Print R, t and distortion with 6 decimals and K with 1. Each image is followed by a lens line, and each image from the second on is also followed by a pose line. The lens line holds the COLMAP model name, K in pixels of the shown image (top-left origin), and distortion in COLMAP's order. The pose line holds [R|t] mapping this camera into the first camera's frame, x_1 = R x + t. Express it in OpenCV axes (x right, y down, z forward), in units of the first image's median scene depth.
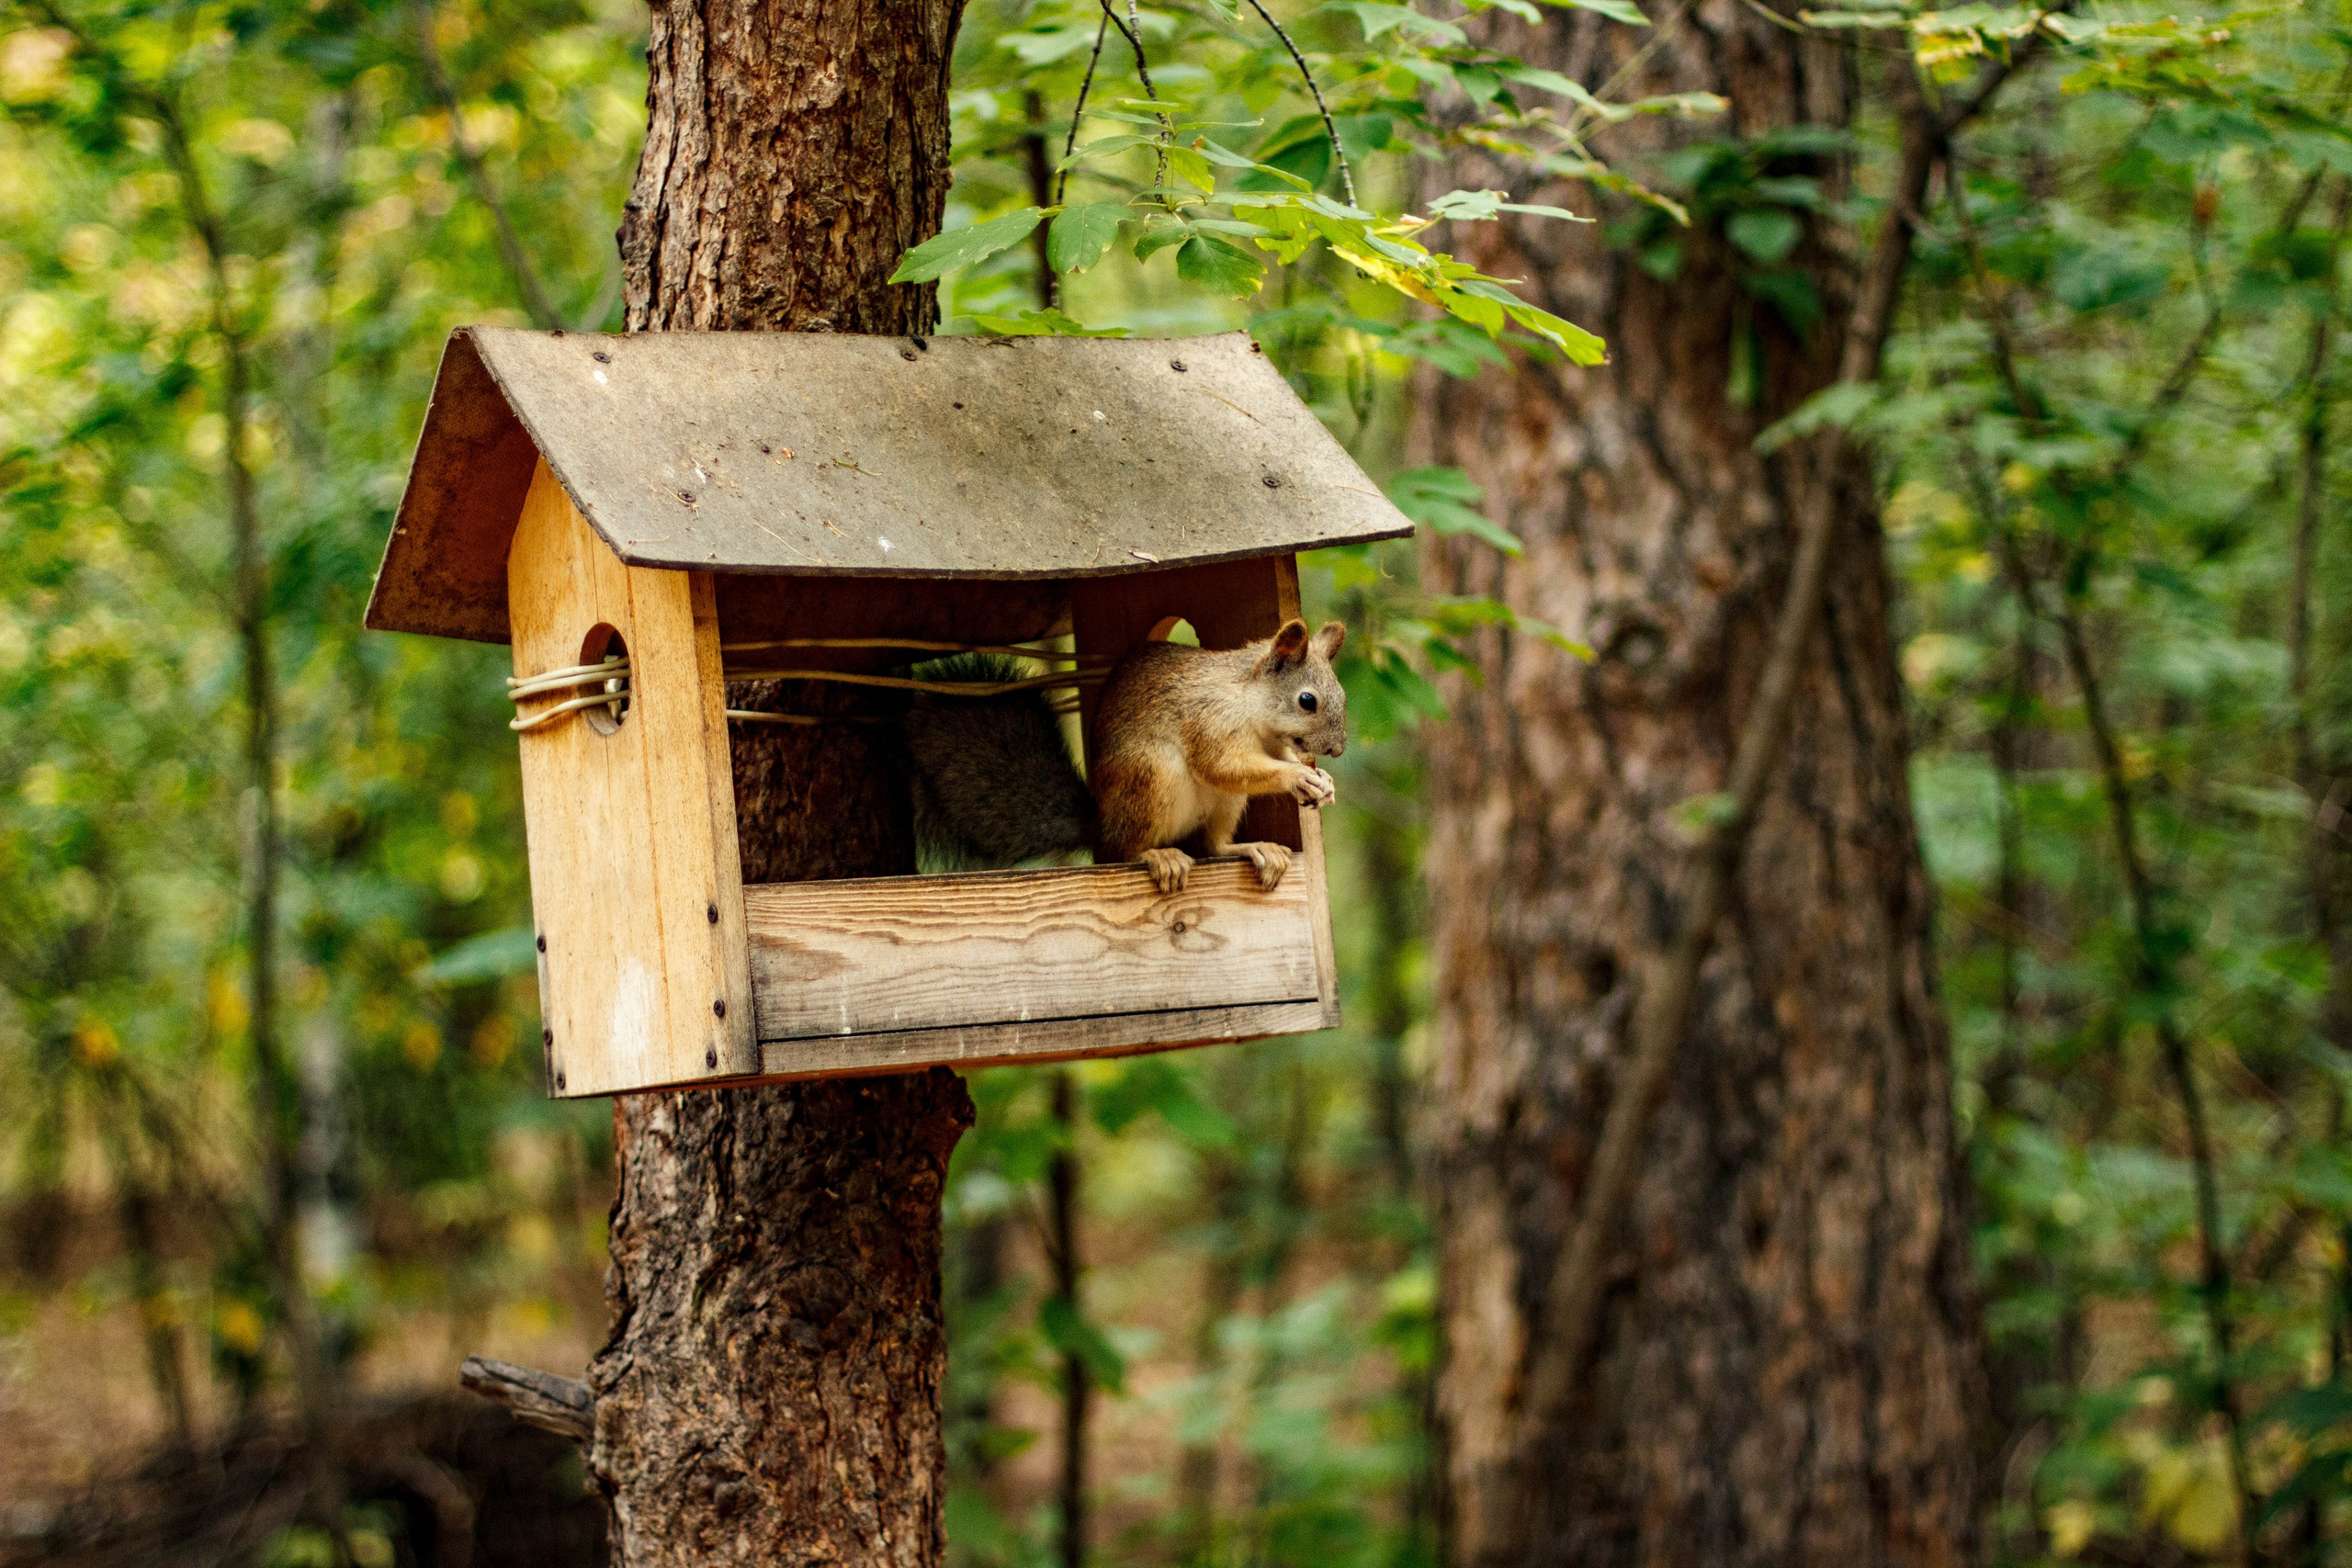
lens RADIAL K [[5556.3, 0, 1177.2], [0, 5556.3, 784.7], [0, 0, 1]] dist [-0.153426, 0.342750]
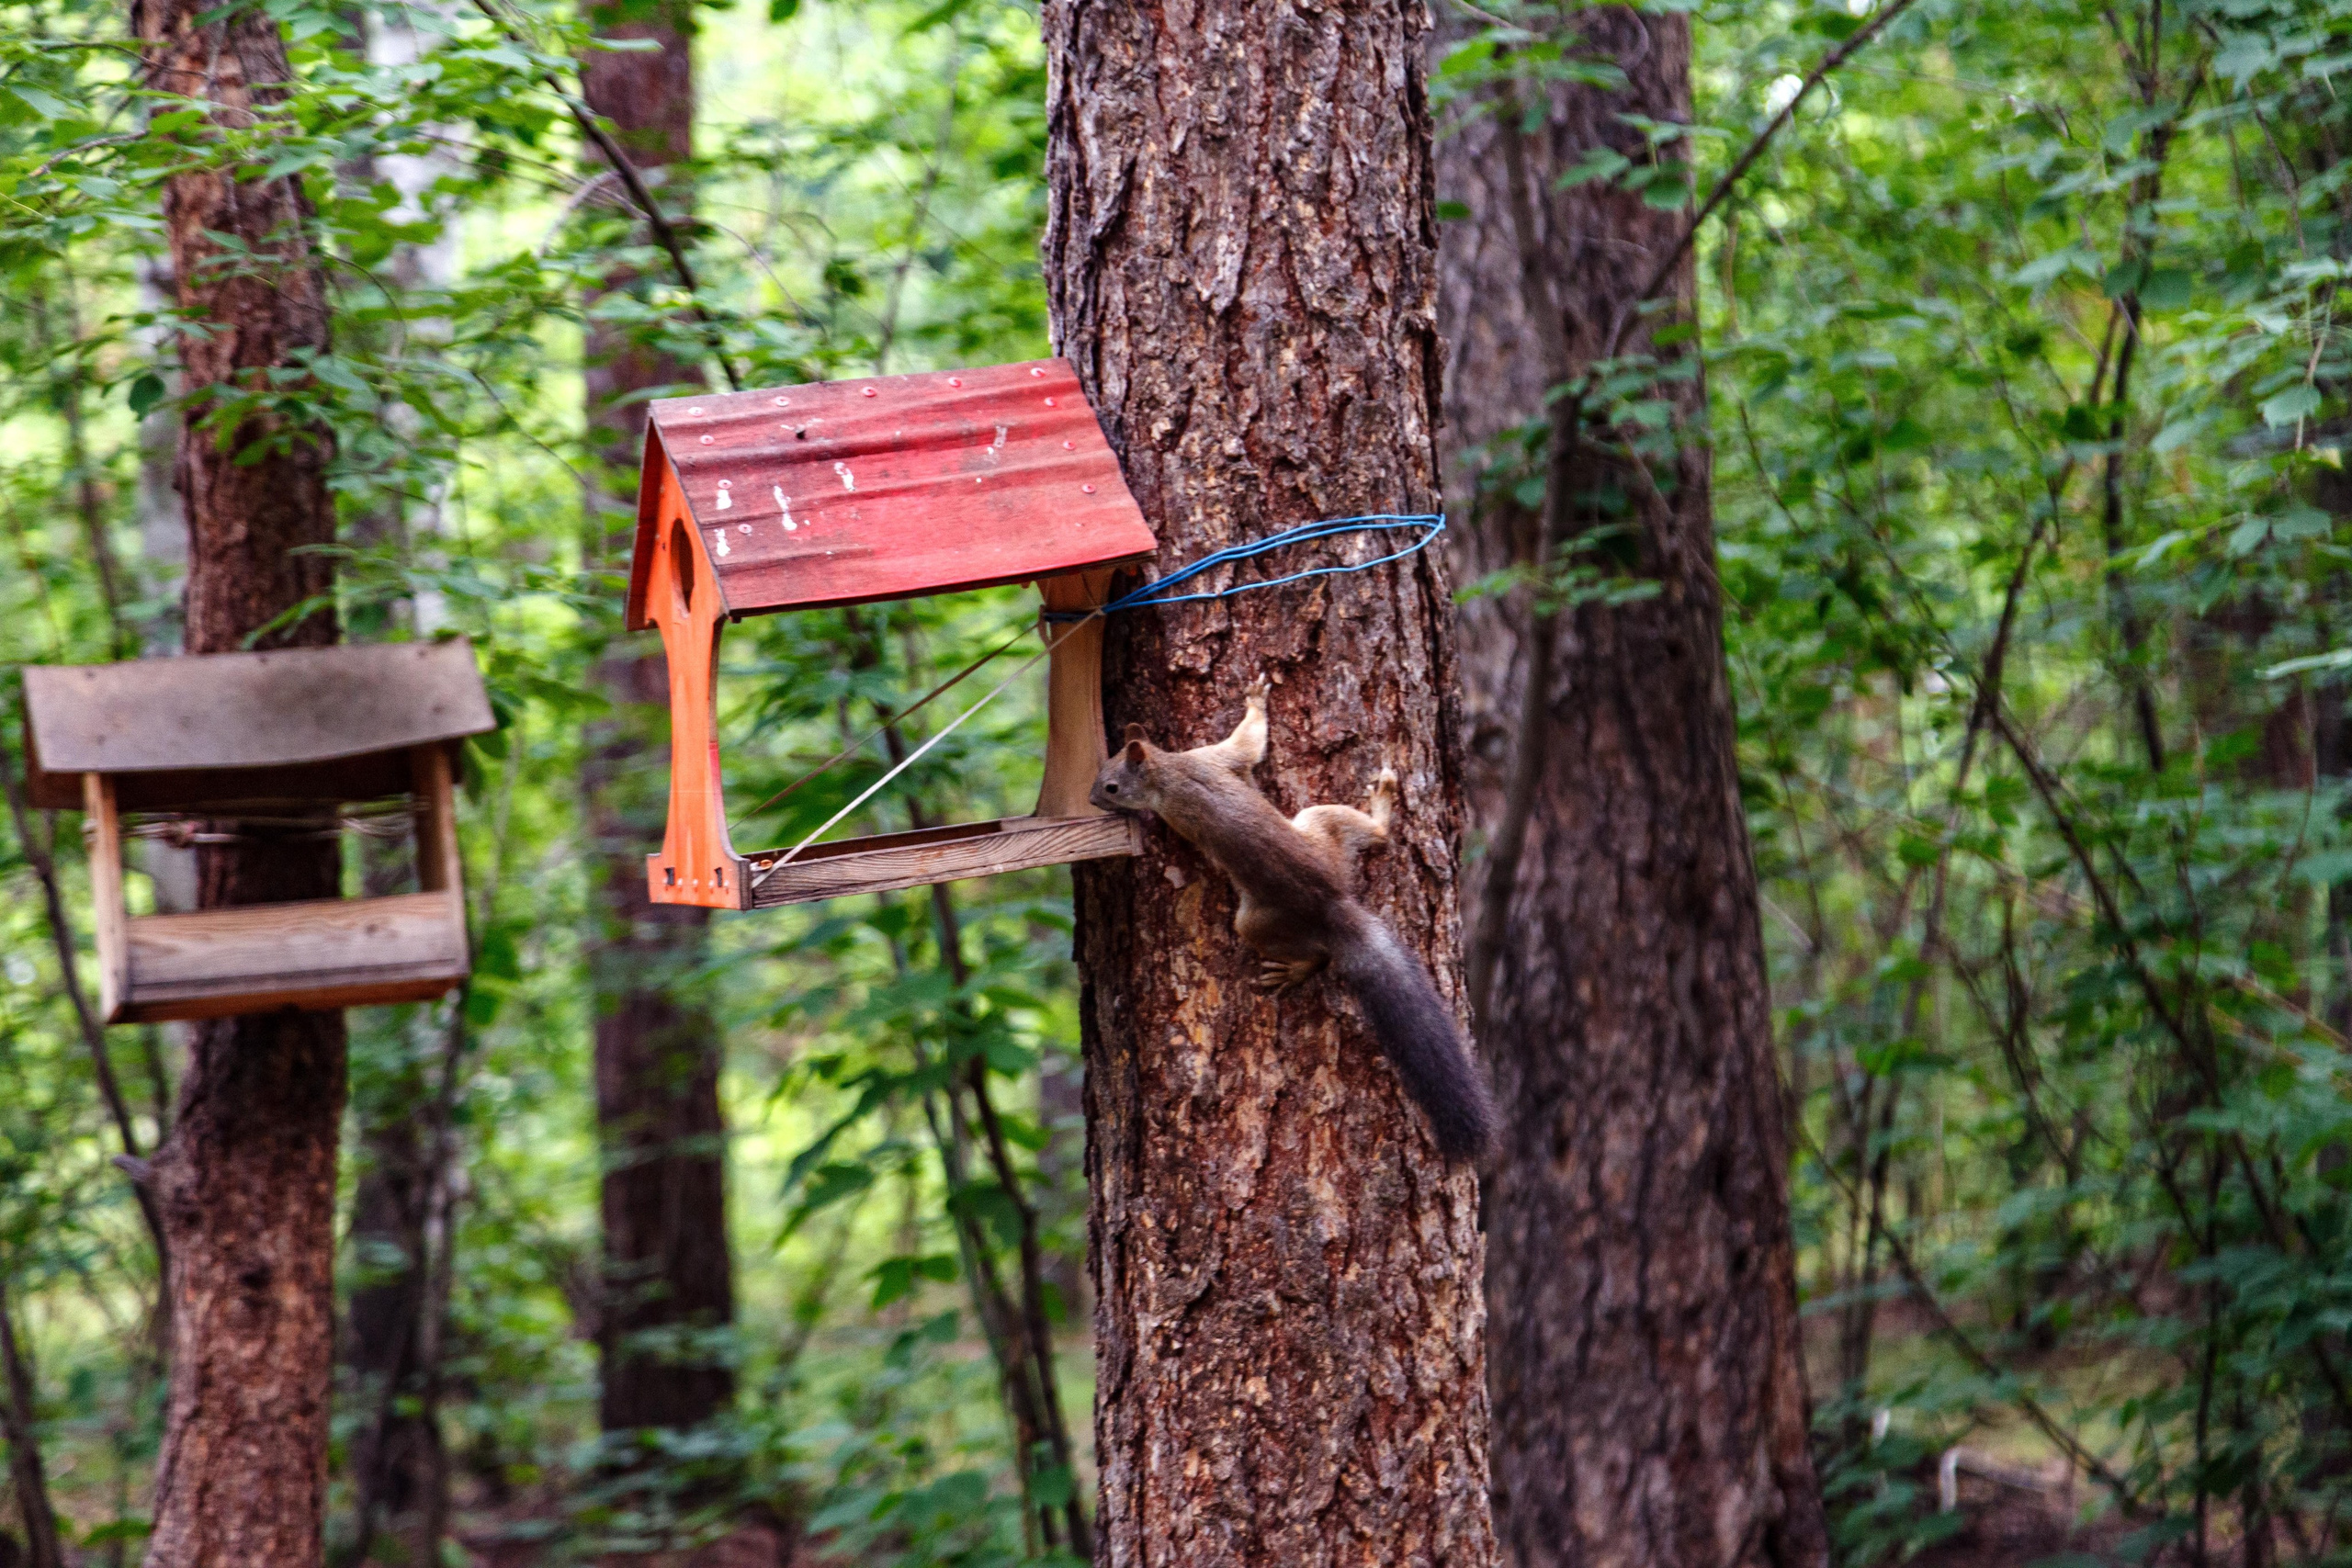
lens RADIAL K [[6768.7, 0, 1000.9], [0, 6768.7, 840.5], [0, 0, 1]] dist [-0.046339, 0.282755]
pose [[0.910929, -0.034878, -0.411086, 0.699092], [0.034144, 0.999375, -0.009129, 0.012274], [0.411147, -0.005721, 0.911551, -0.670997]]
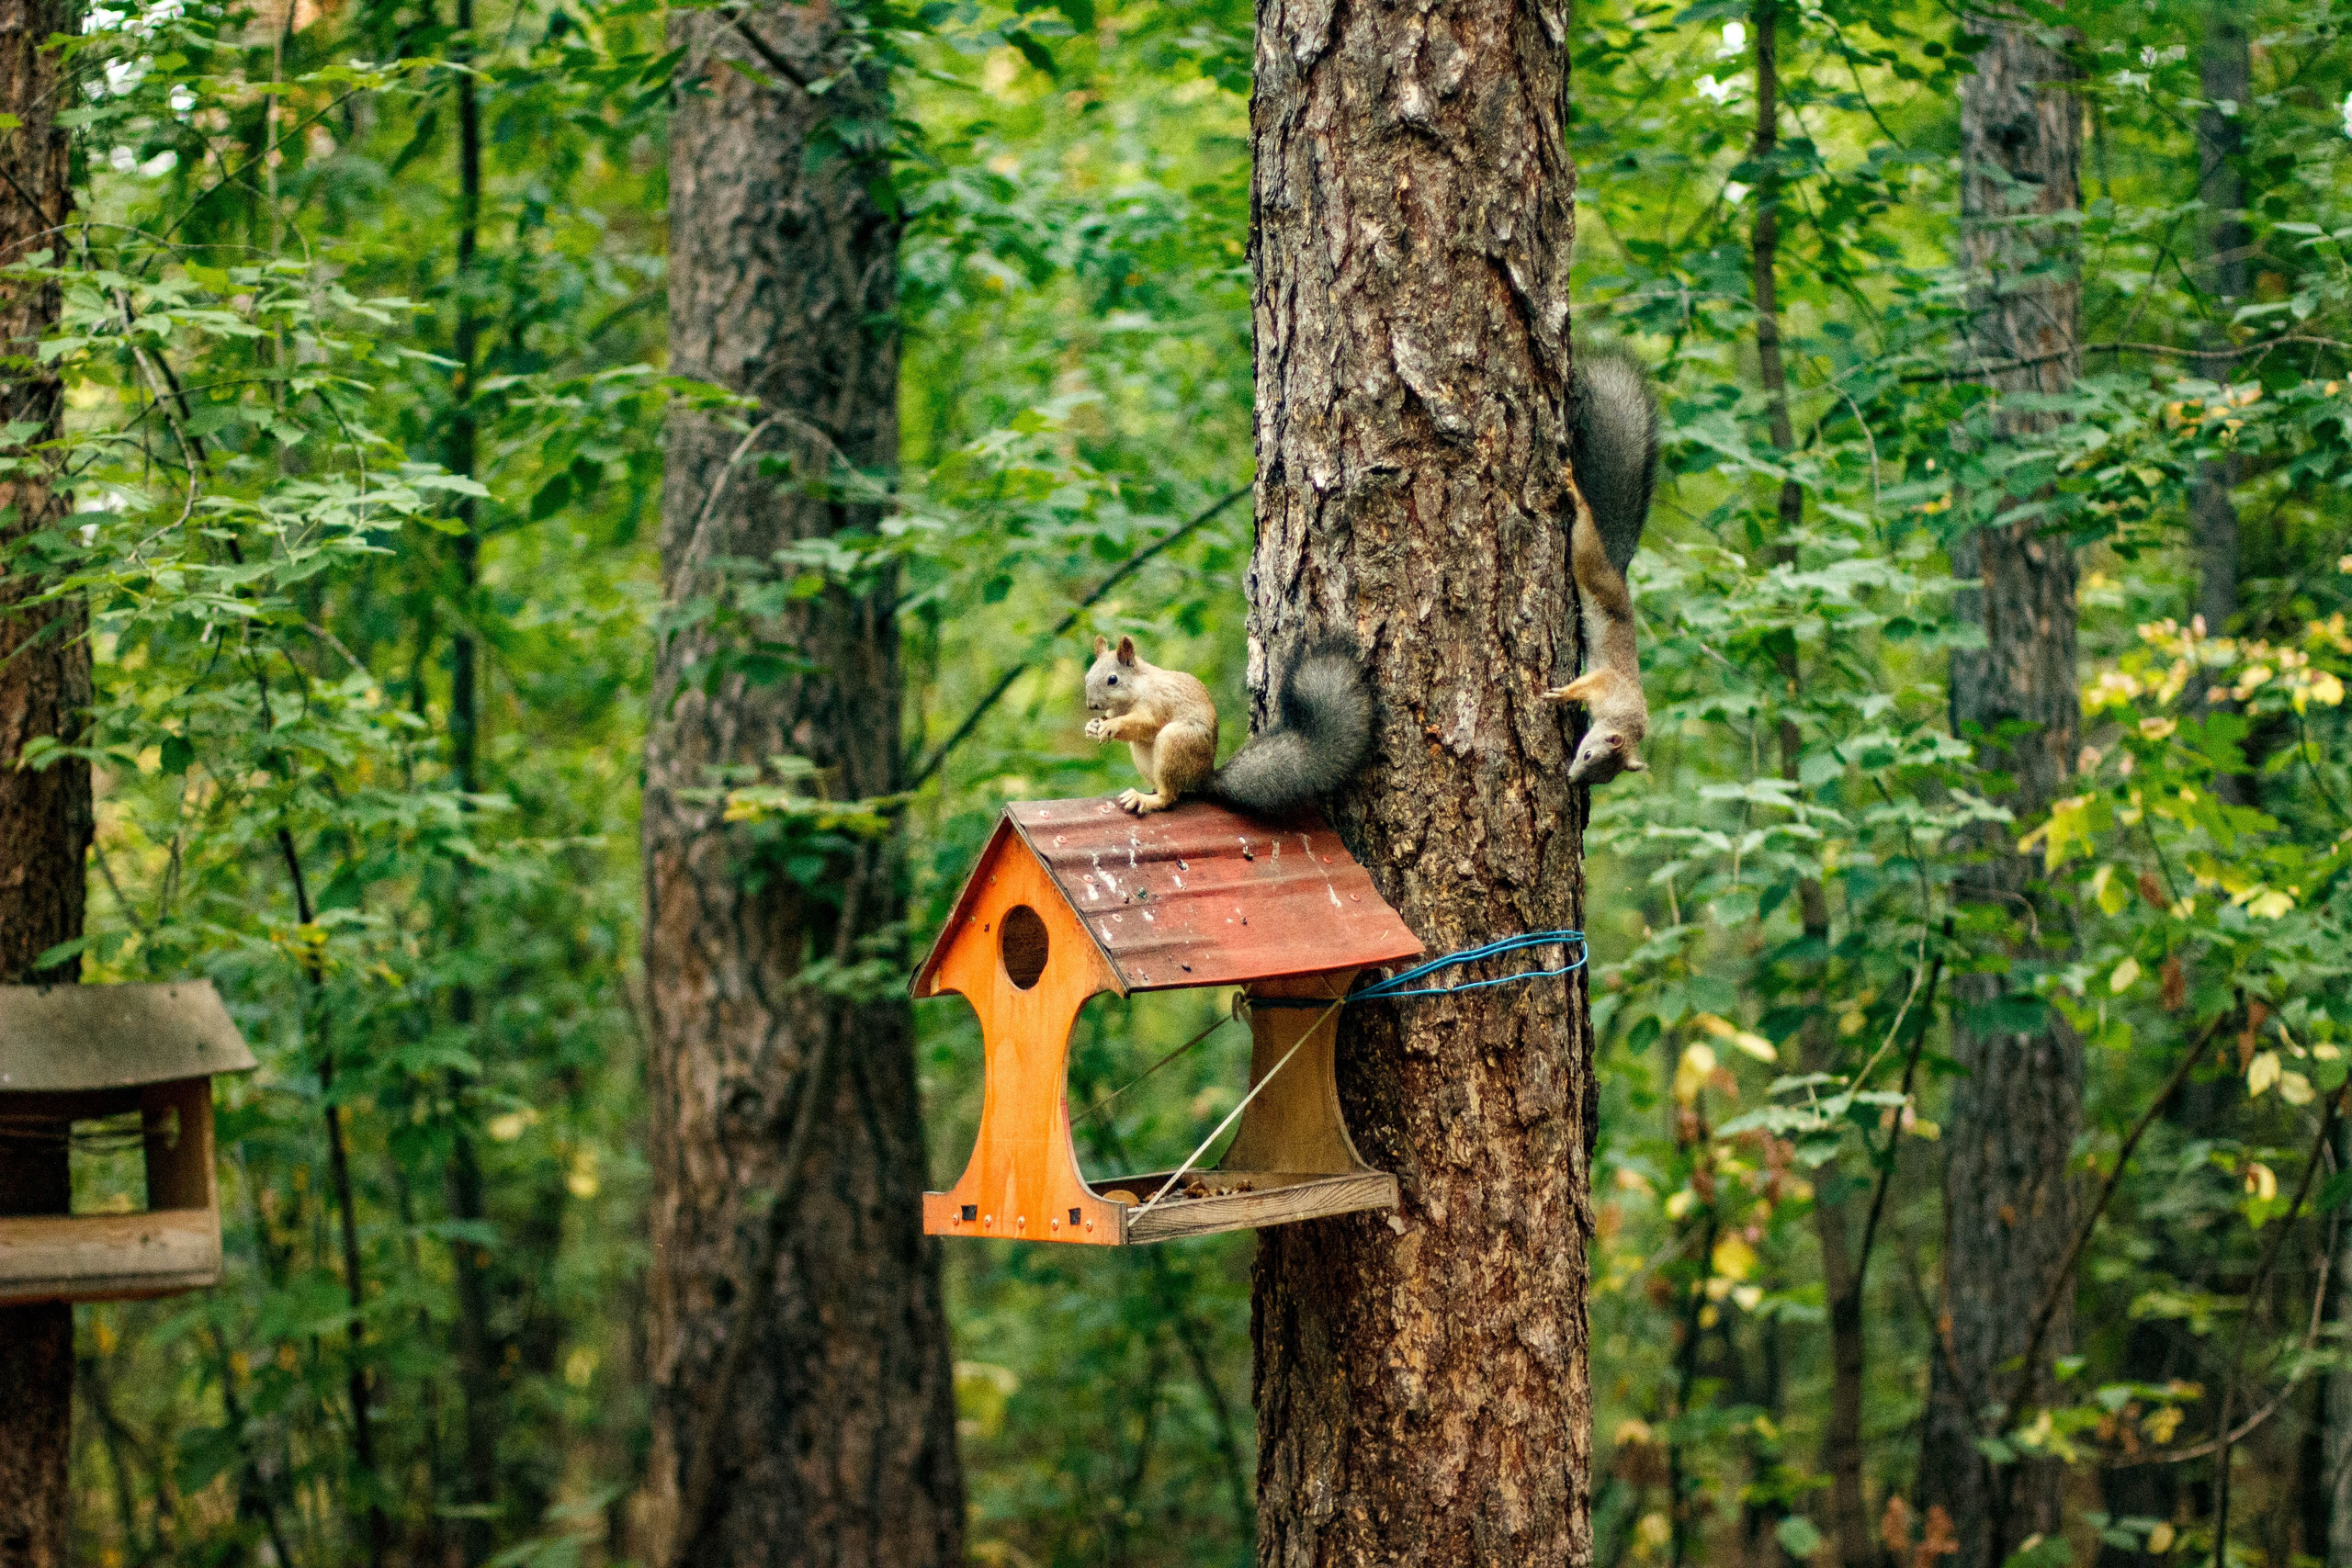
lens RADIAL K [[5556.3, 0, 1177.2], [0, 5556.3, 784.7], [0, 0, 1]] dist [-0.153426, 0.342750]
pose [[0.998785, -0.004532, -0.049064, 0.305279], [0.000899, 0.997271, -0.073817, 0.003814], [0.049265, 0.073683, 0.996064, -0.730577]]
